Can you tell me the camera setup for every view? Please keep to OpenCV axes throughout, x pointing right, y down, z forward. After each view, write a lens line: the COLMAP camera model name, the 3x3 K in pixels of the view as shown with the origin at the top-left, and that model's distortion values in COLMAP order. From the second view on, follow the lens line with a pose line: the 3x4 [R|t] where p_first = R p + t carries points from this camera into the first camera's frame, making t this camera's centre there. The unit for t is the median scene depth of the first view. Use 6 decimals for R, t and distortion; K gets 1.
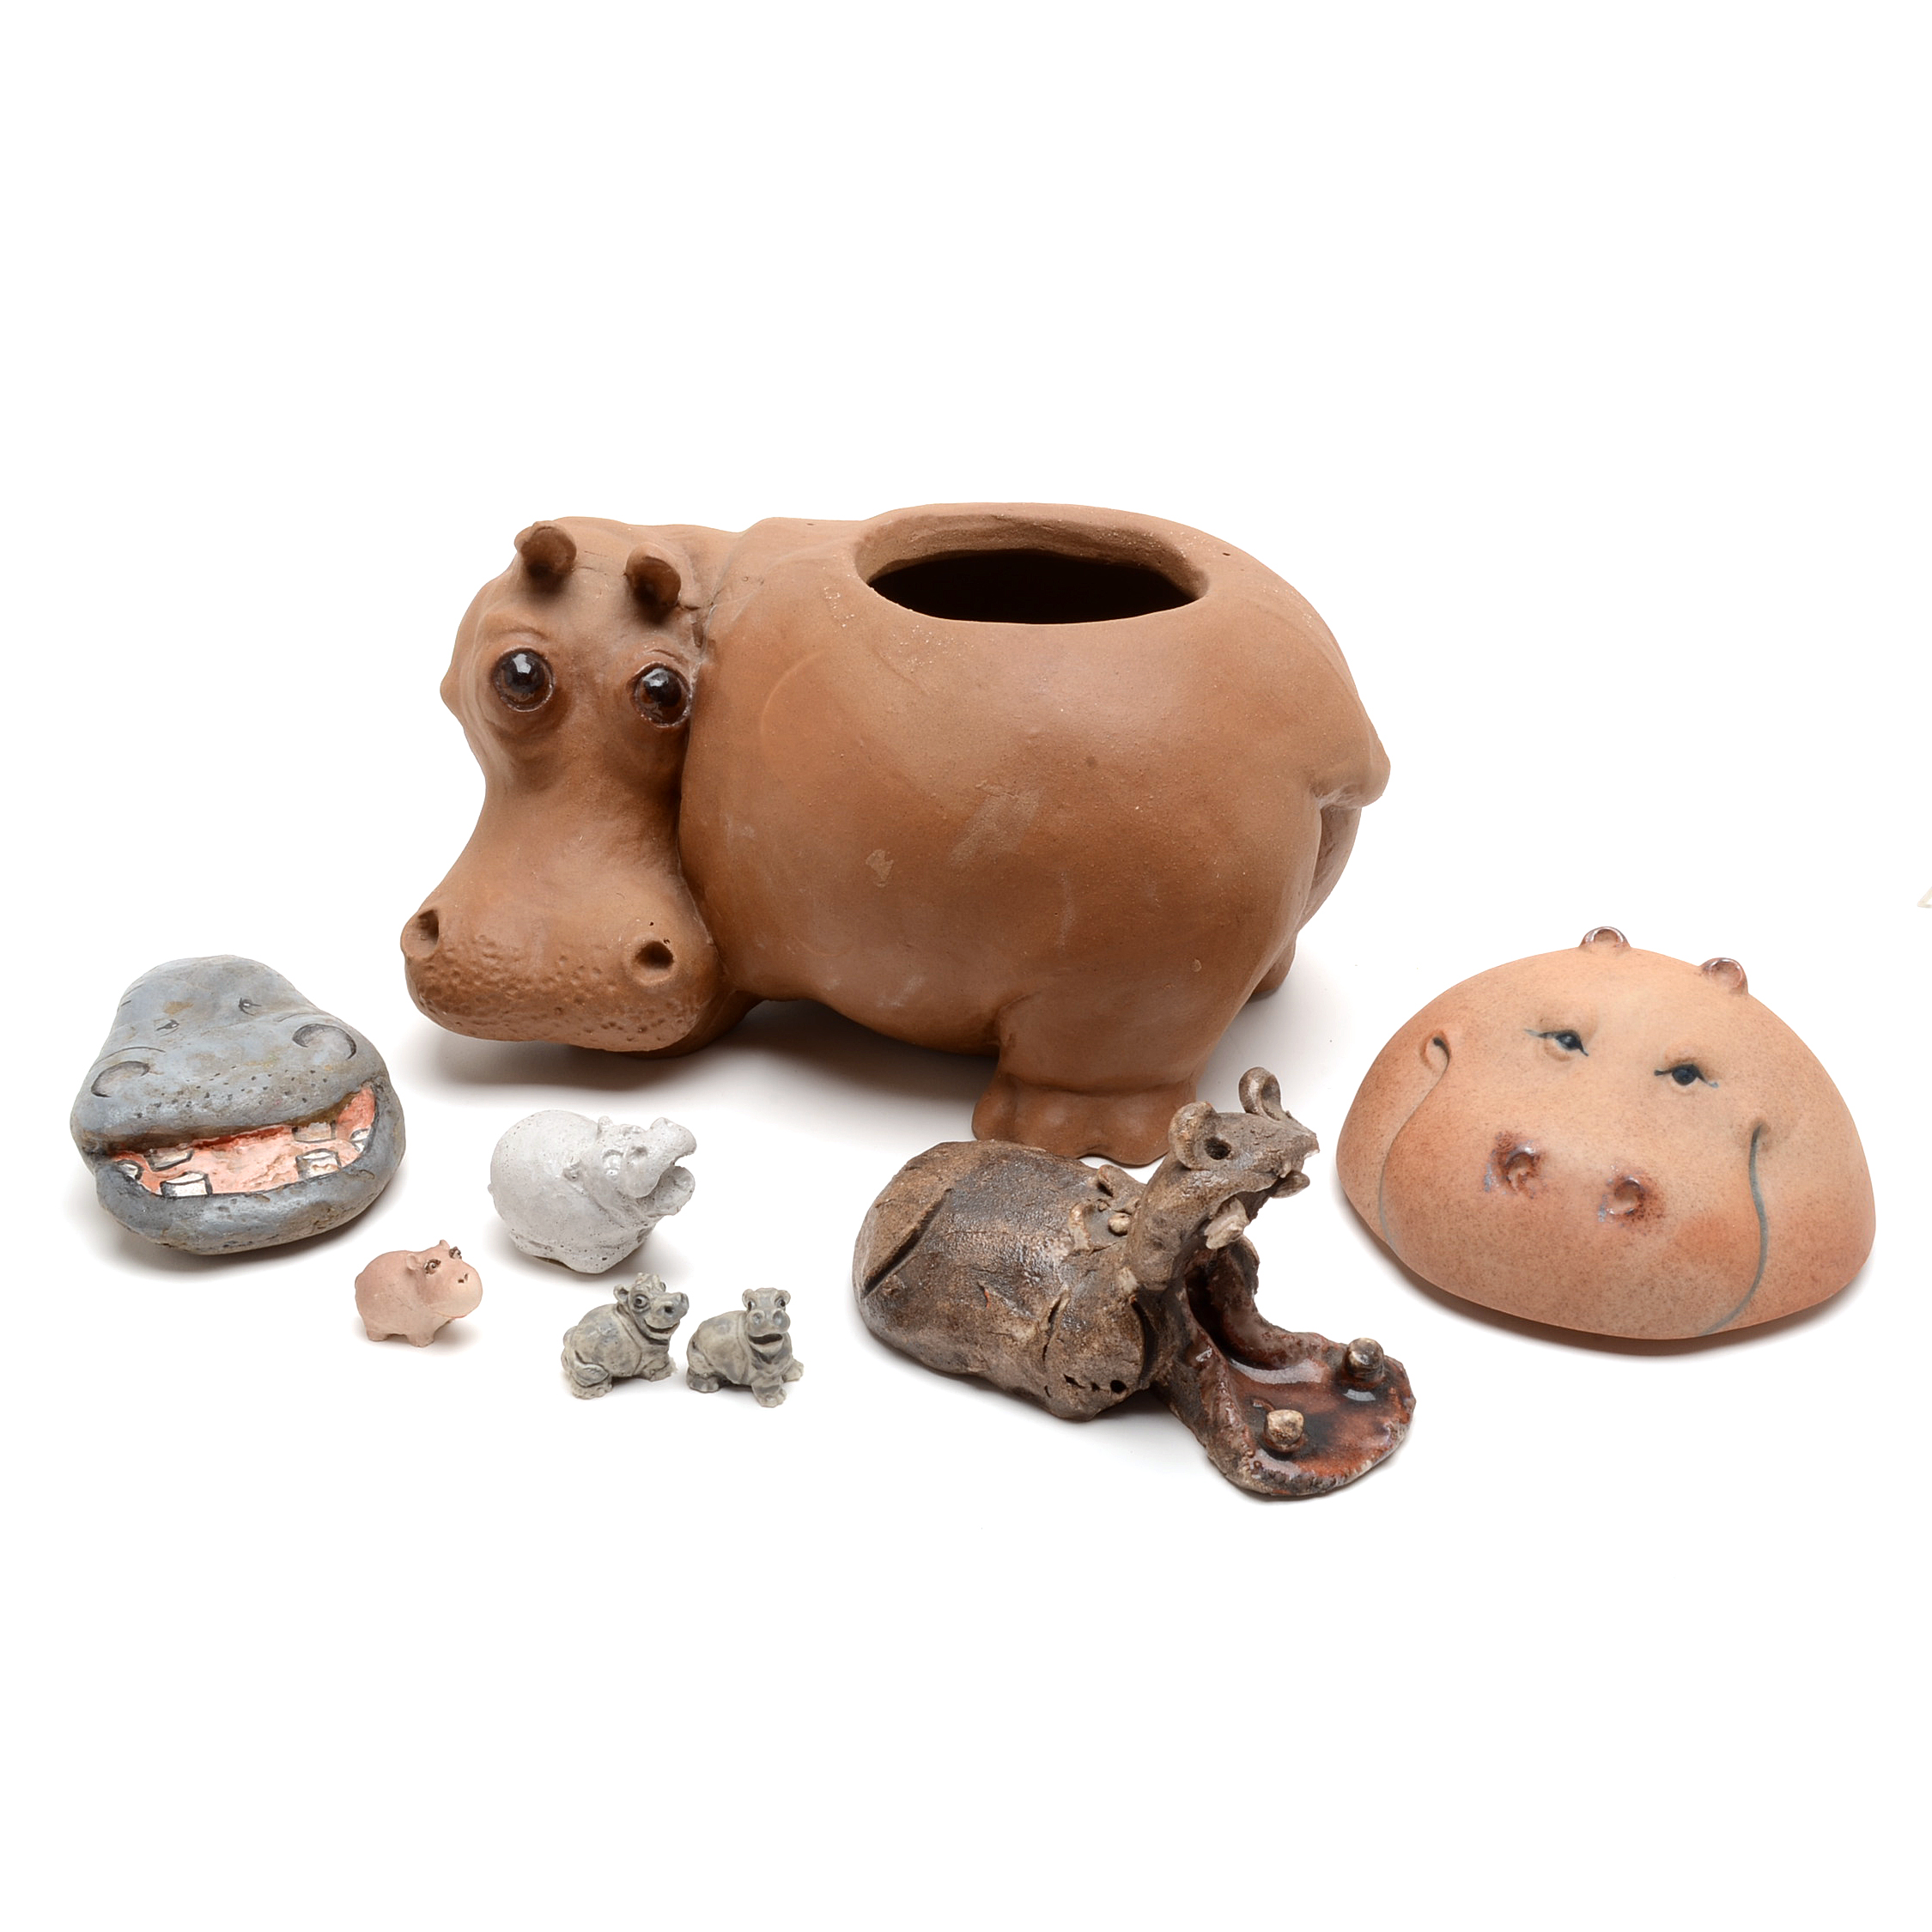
lens RADIAL K [[2416.8, 0, 966.0], [0, 2416.8, 966.0], [0, 0, 1]] dist [-0.038025, -0.040287]
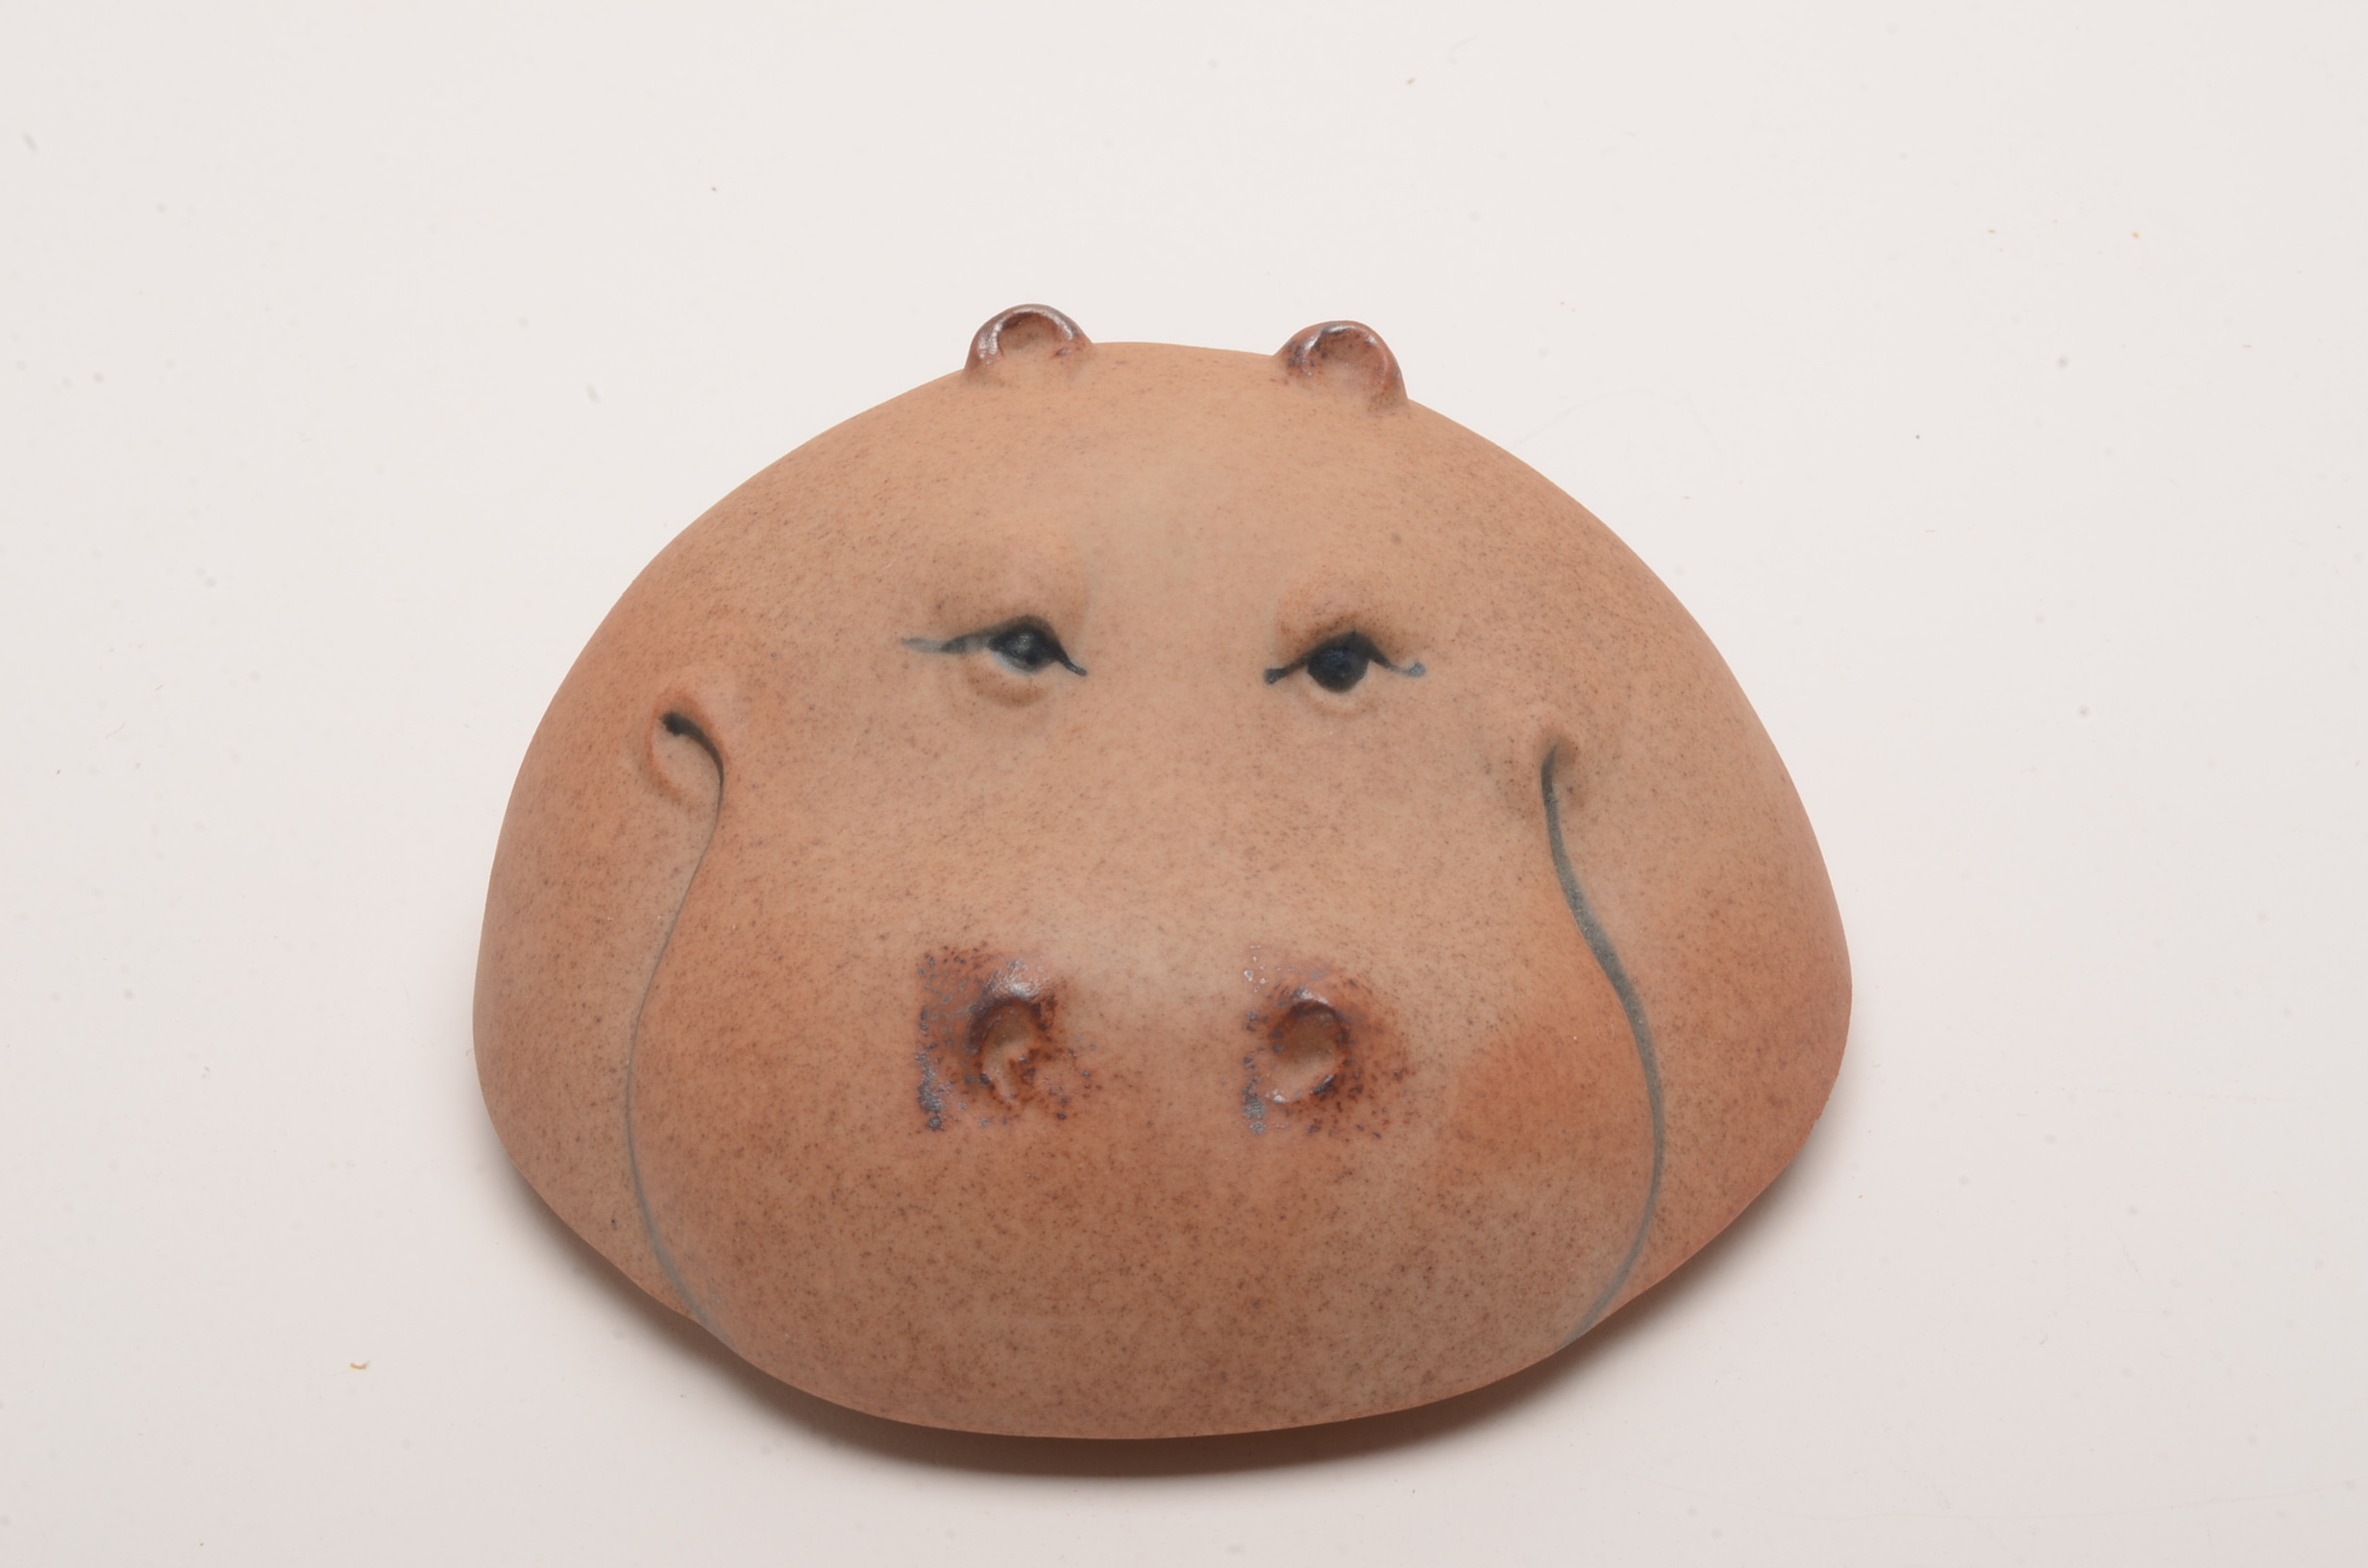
lens RADIAL K [[3815.7, 0, 1184.0], [0, 3815.7, 784.0], [0, 0, 1]] dist [0.002227, -0.009224]
pose [[0.898278, -0.265158, 0.350412, 0.063776], [0.214767, 0.960613, 0.176344, -0.048109], [-0.383370, -0.083149, 0.919845, 0.468361]]
